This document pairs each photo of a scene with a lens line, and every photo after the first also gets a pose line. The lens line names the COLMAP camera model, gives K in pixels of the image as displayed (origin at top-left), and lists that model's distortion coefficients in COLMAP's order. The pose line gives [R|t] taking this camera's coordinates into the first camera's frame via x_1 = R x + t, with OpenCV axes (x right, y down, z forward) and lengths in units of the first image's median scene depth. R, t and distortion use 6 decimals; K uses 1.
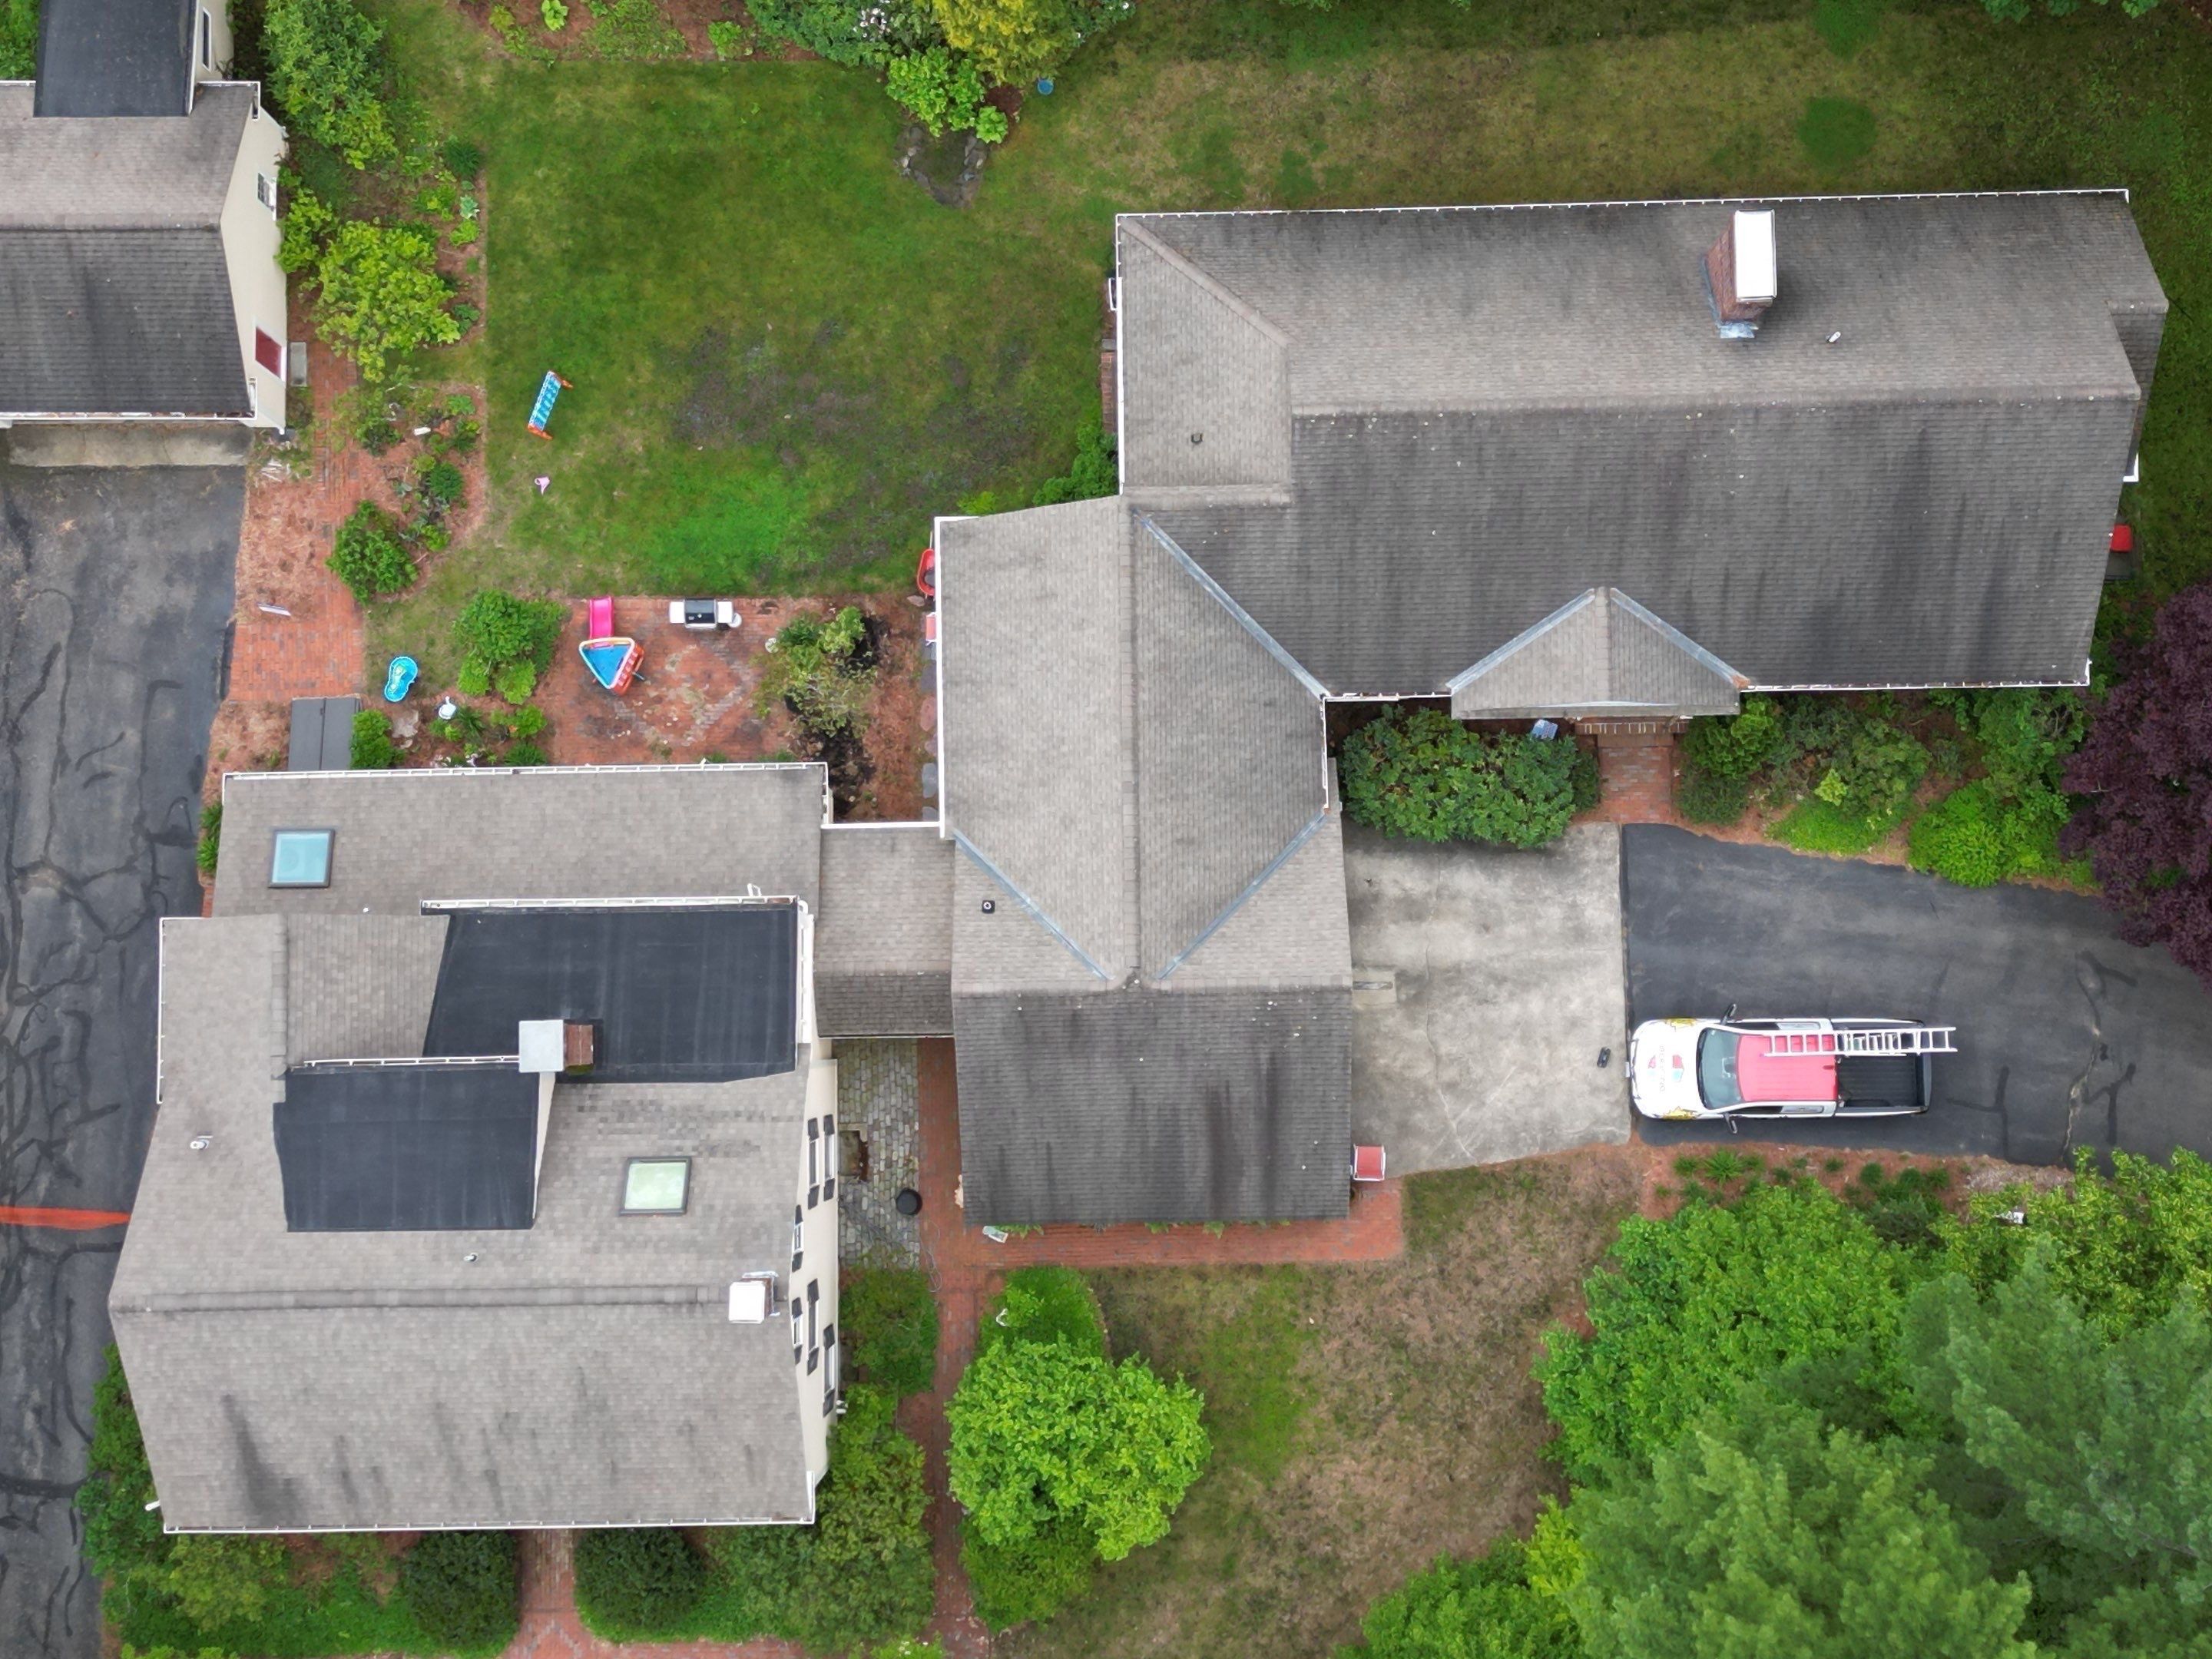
lens RADIAL K [[2989.4, 0, 1094.8], [0, 2989.4, 819.4], [0, 0, 1]] dist [0.105979, 0.000000]
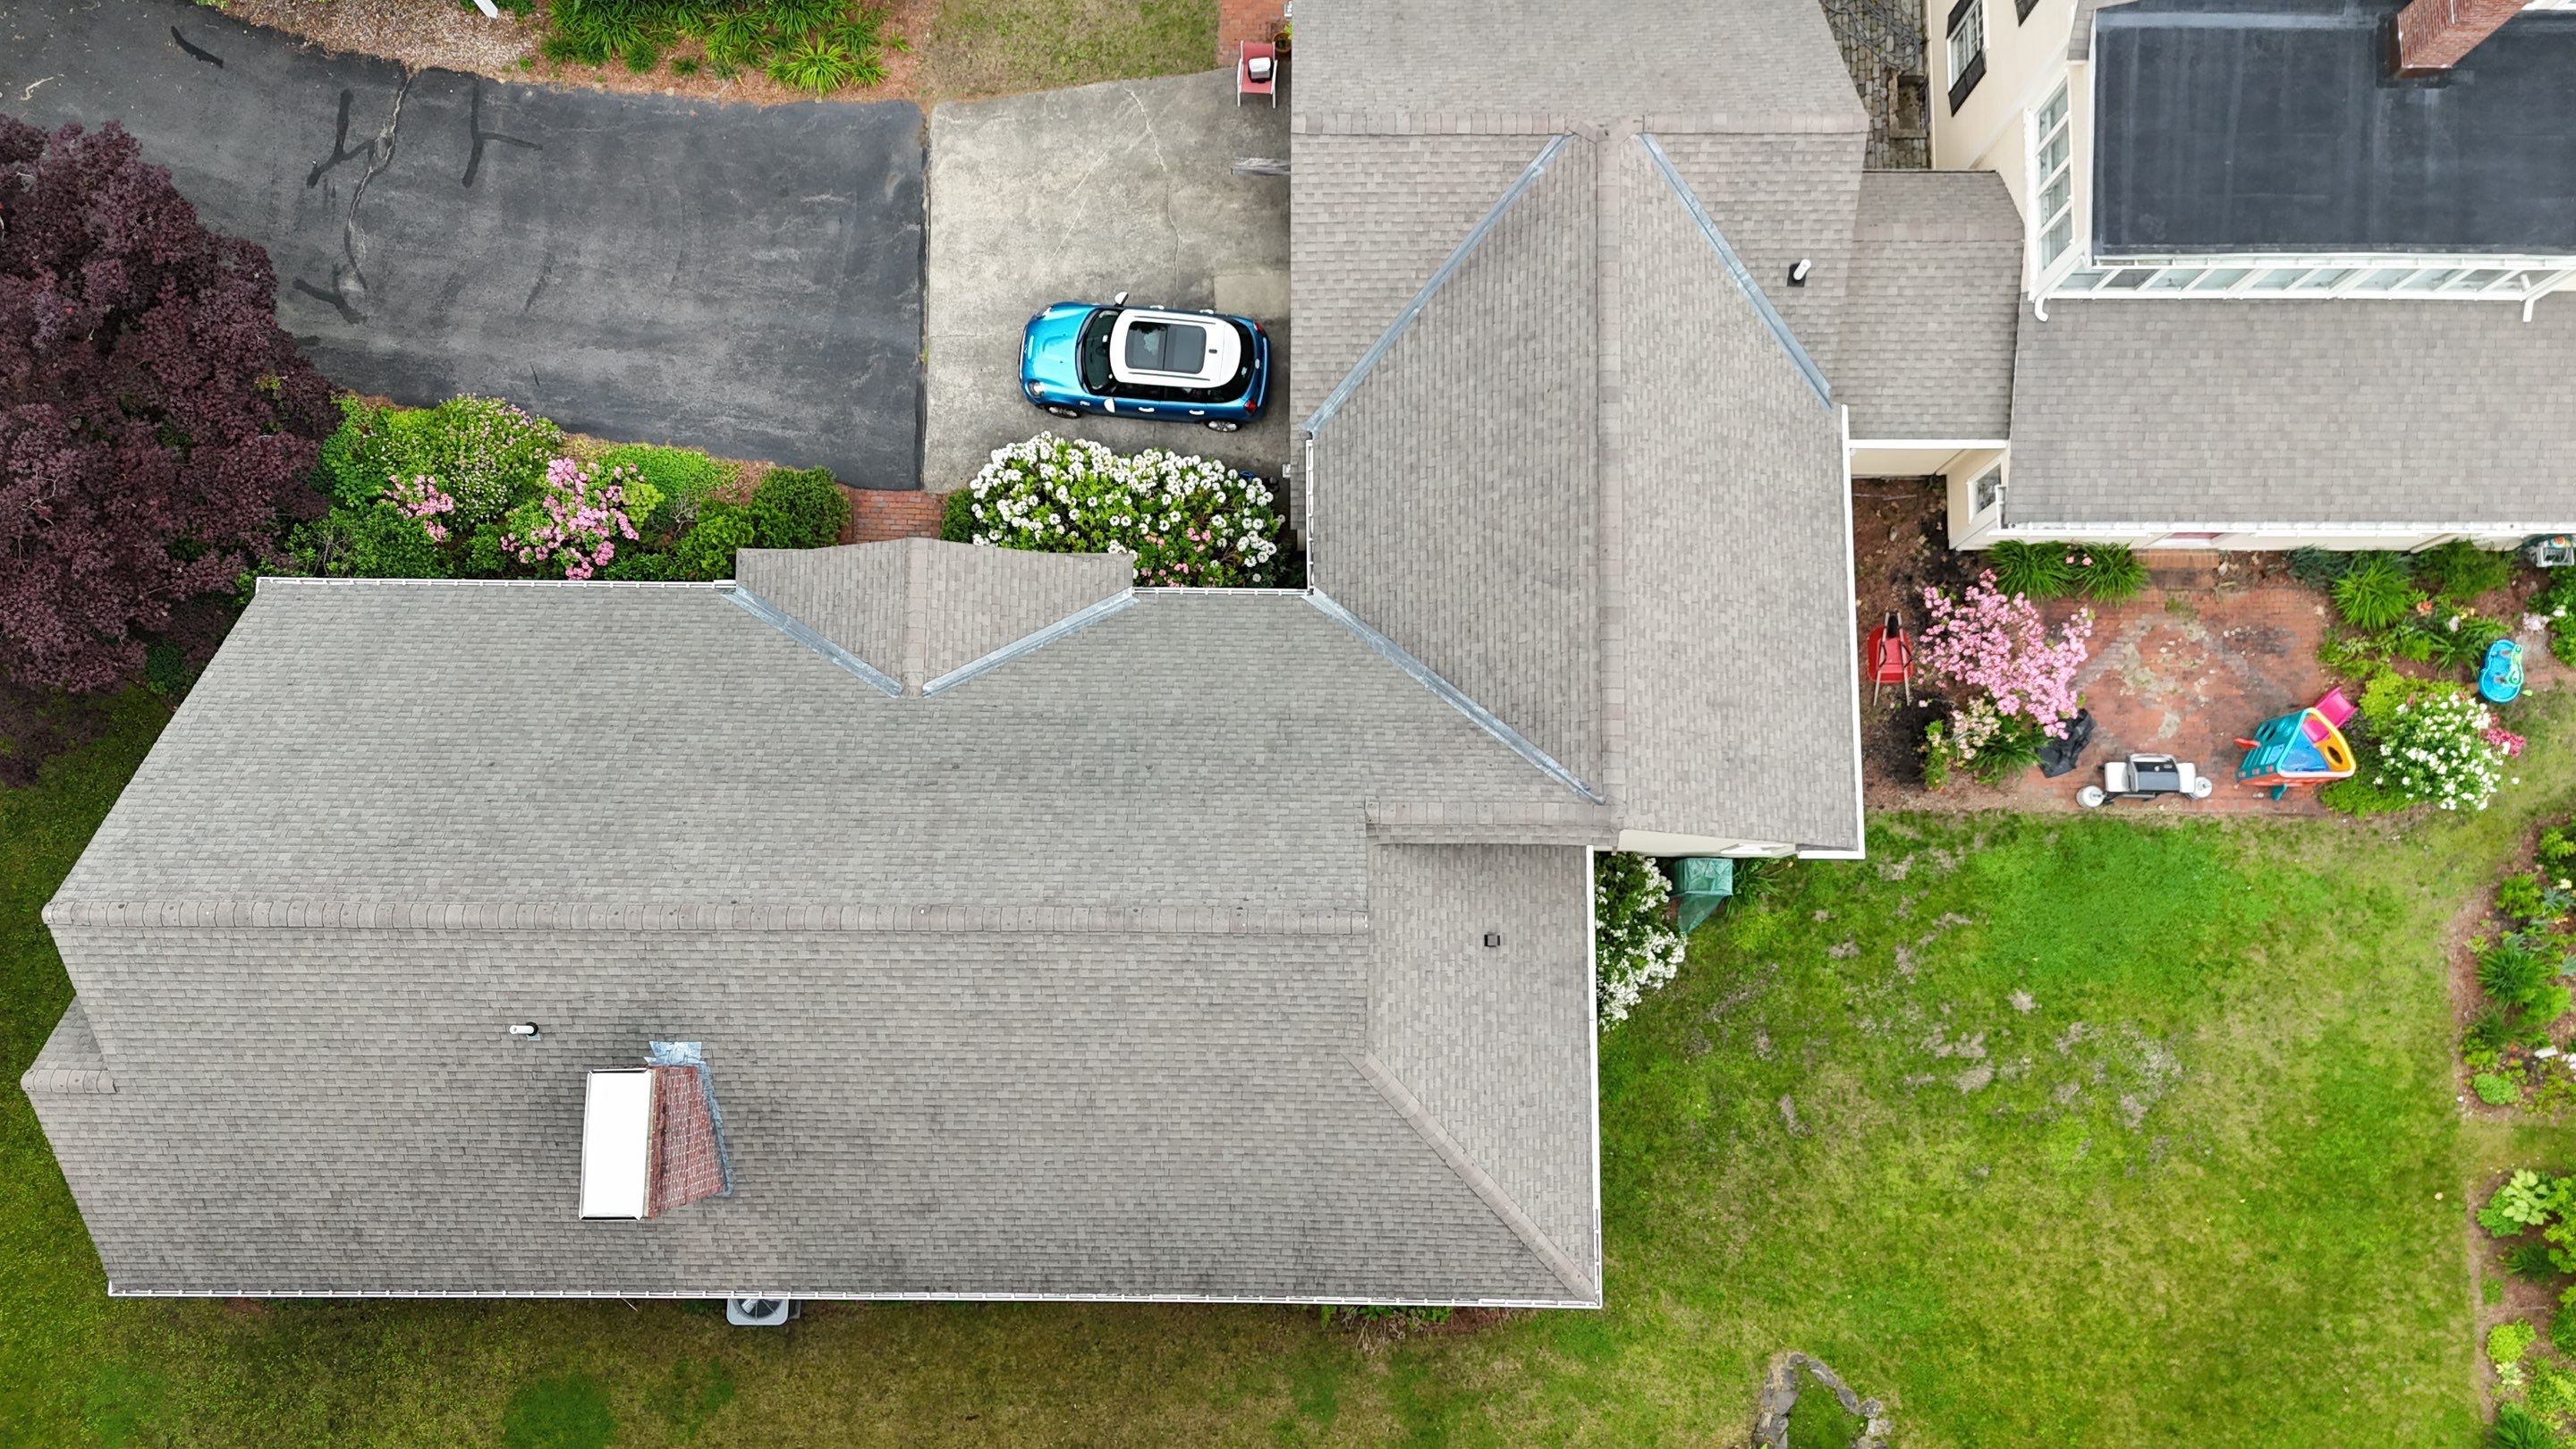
lens RADIAL K [[1899.1, 0, 1283.5], [0, 1899.1, 727.5], [0, 0, 1]] dist [0.078959, -0.077597]
pose [[-0.999236, -0.018688, 0.034314, 0.063664], [0.025711, -0.975770, 0.217283, -0.165128], [0.029422, 0.217999, 0.975505, 0.538031]]
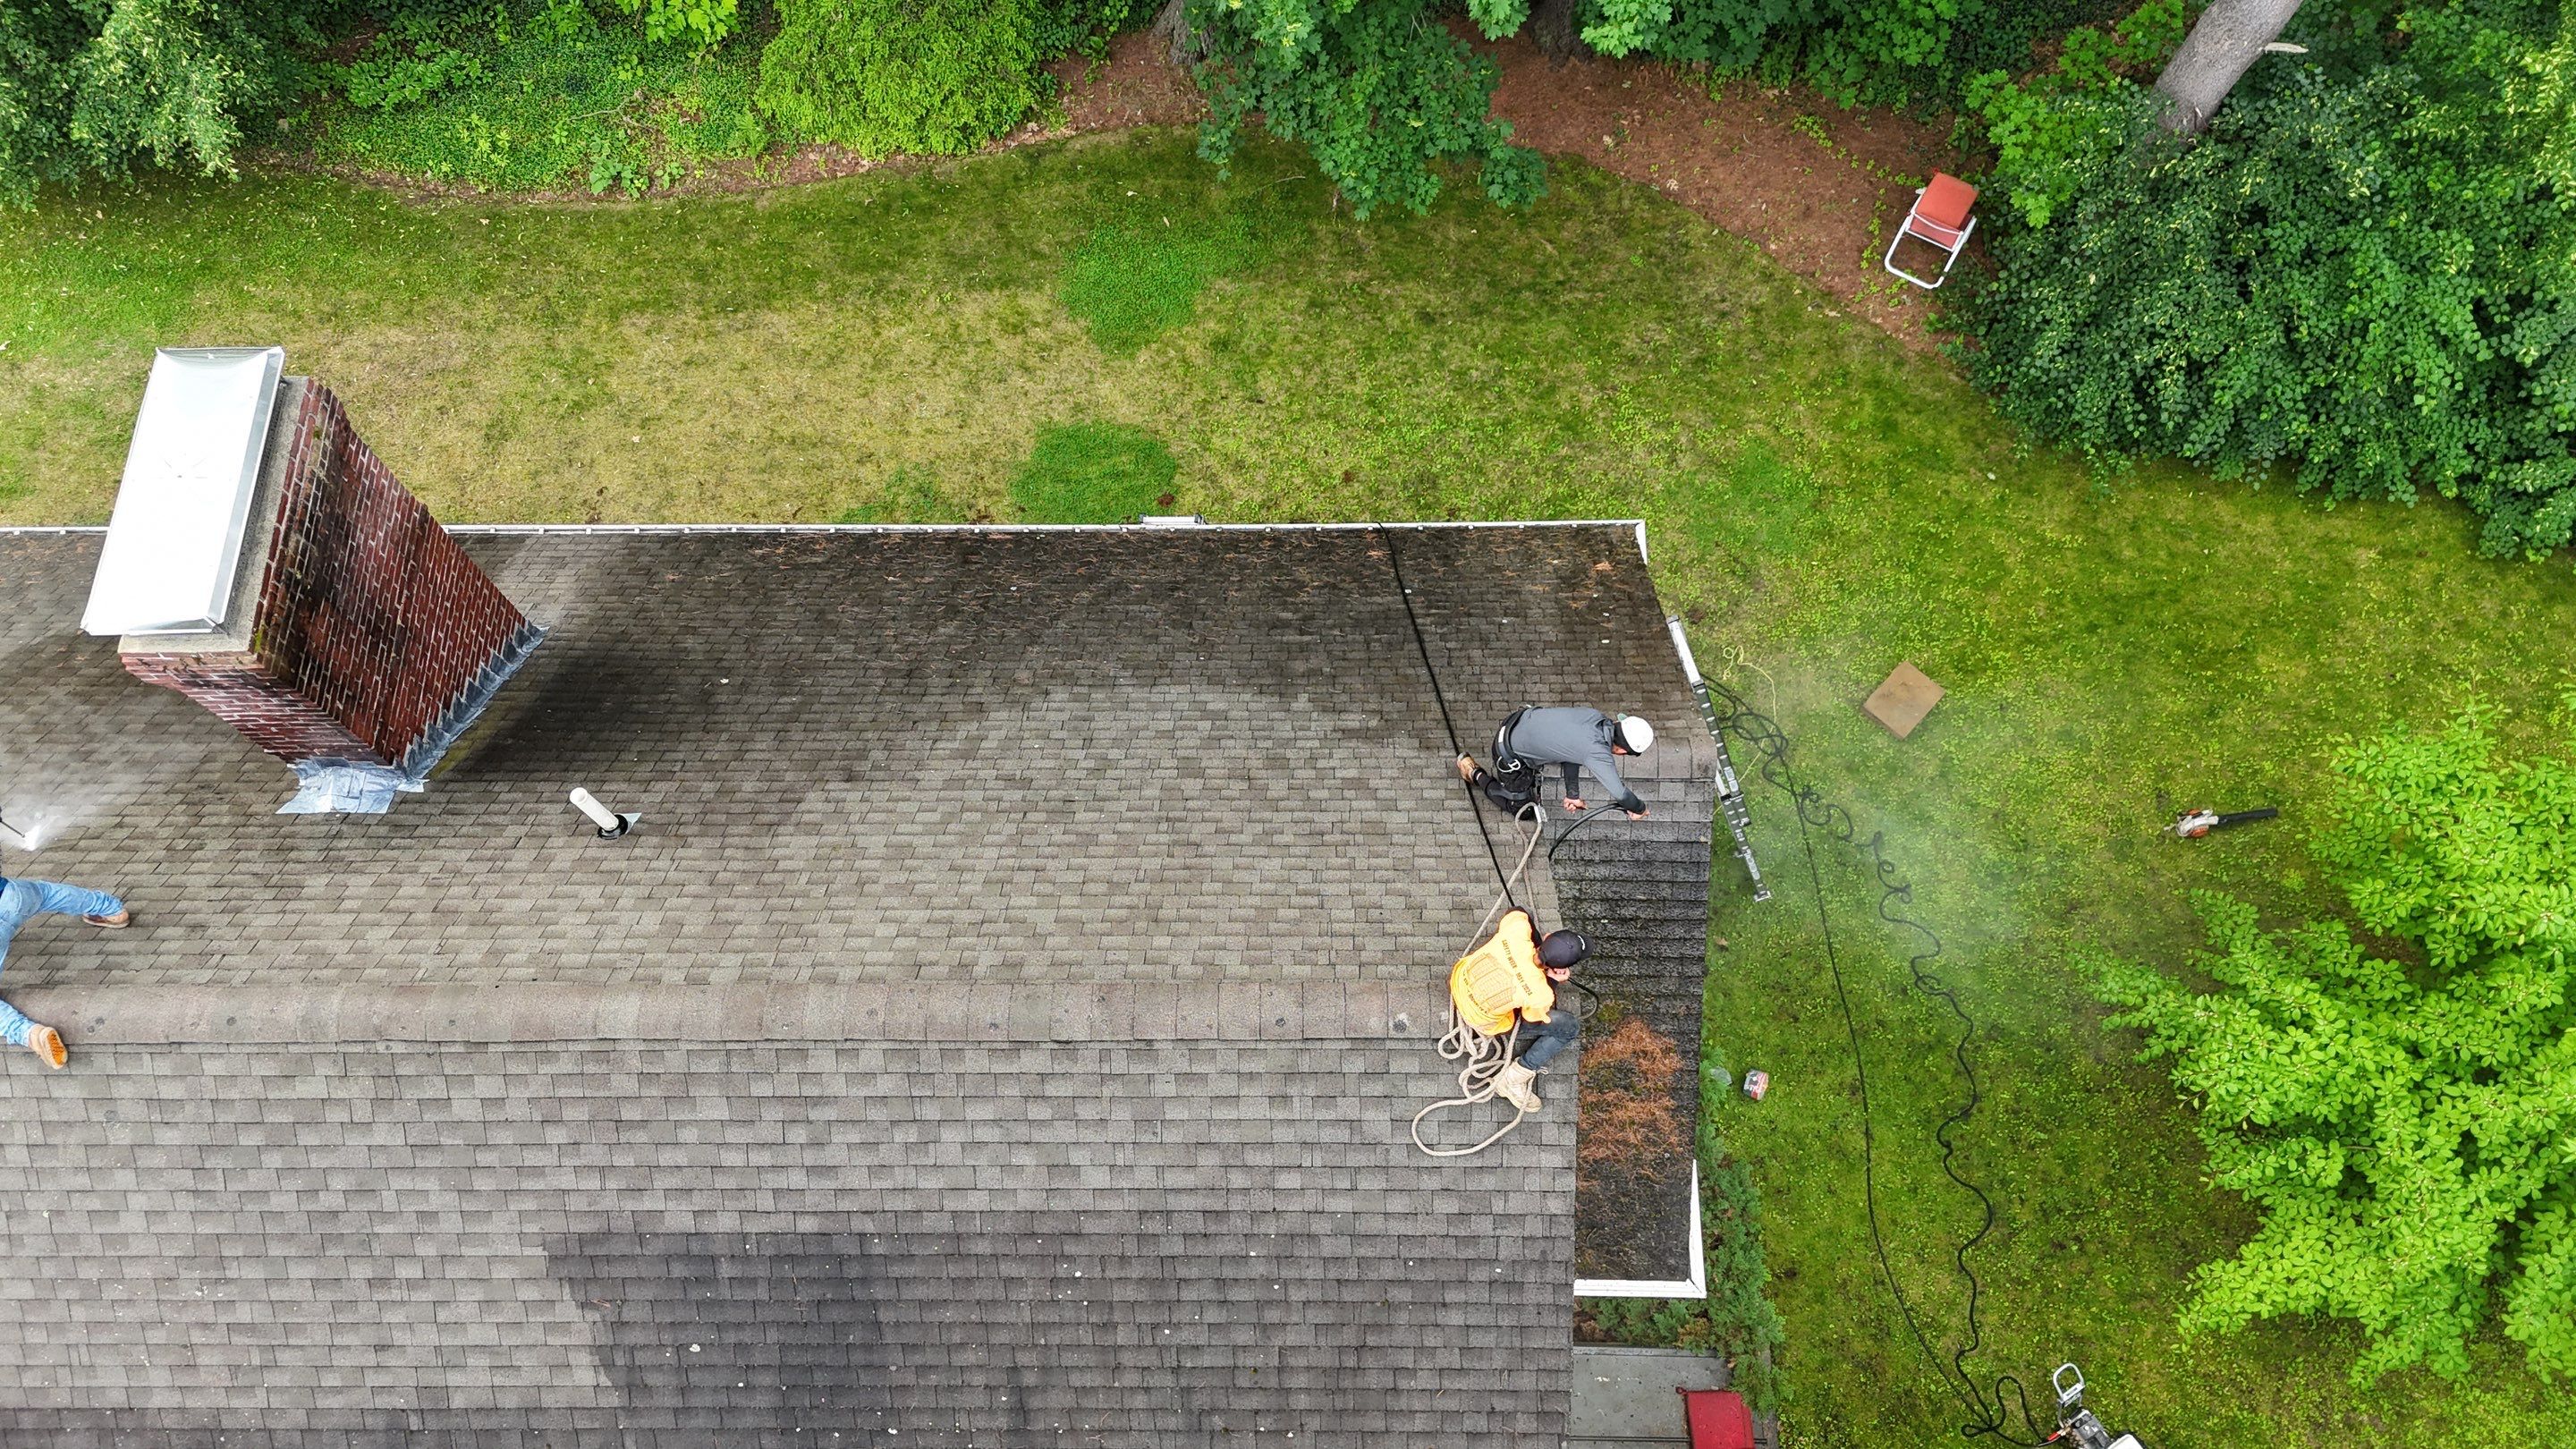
lens RADIAL K [[1899.1, 0, 1281.1], [0, 1899.1, 719.7], [0, 0, 1]] dist [0.078959, -0.077597]
pose [[0.999756, 0.017225, -0.013857, 0.286584], [-0.020739, 0.947844, -0.318060, -0.099414], [0.007656, 0.318269, 0.947969, 0.744545]]
